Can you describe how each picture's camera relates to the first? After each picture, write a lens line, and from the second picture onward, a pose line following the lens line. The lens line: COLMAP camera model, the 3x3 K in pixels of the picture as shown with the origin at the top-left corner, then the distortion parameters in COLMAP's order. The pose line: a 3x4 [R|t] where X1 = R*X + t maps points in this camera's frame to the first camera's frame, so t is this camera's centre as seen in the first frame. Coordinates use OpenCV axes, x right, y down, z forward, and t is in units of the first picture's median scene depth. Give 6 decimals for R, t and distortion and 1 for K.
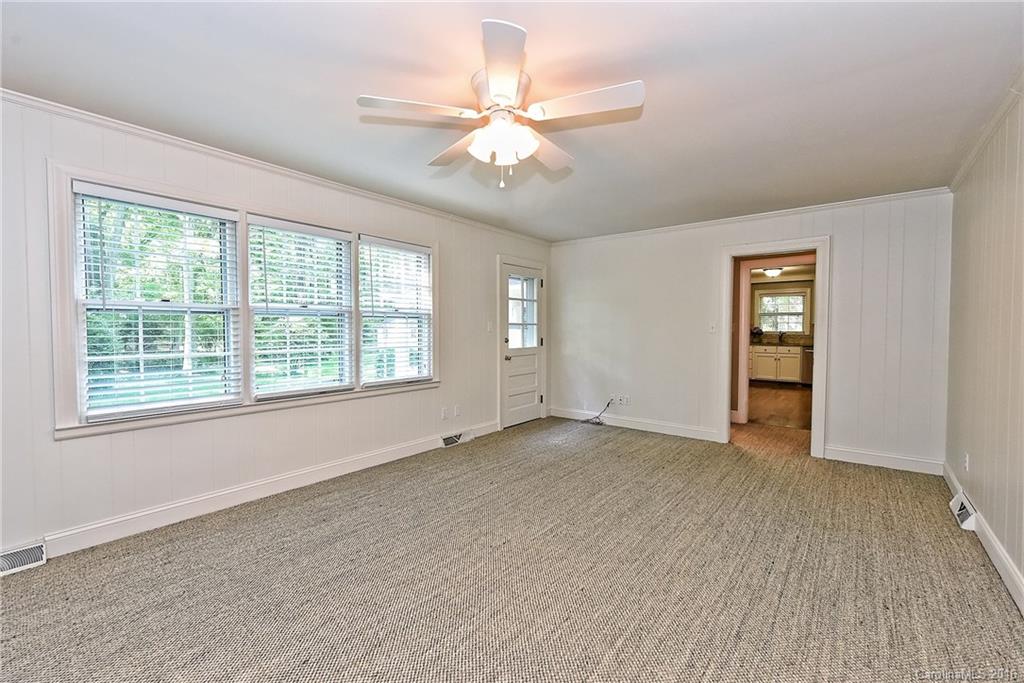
lens RADIAL K [[398.9, 0, 512.0], [0, 398.9, 341.5], [0, 0, 1]] dist [0.001425, -0.000052]
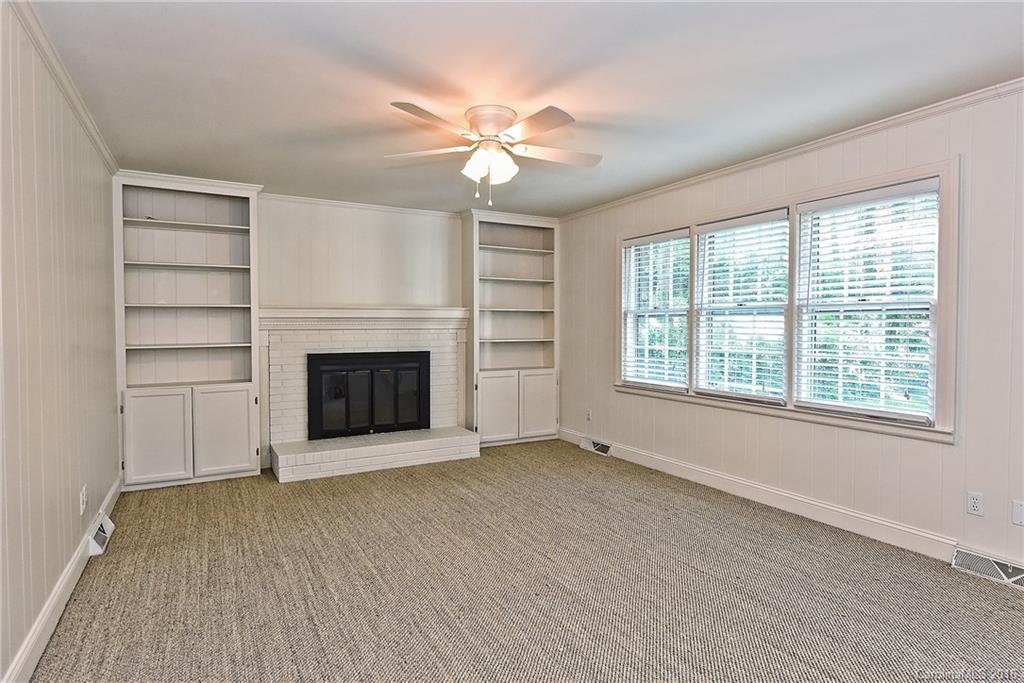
lens RADIAL K [[474.2, 0, 512.0], [0, 474.2, 341.5], [0, 0, 1]] dist [-0.002089, -0.000242]
pose [[-0.279031, 0.030131, -0.959809, 0.750734], [-0.031388, 0.998687, 0.040476, -0.031563], [0.959769, 0.041420, -0.277719, 0.857726]]
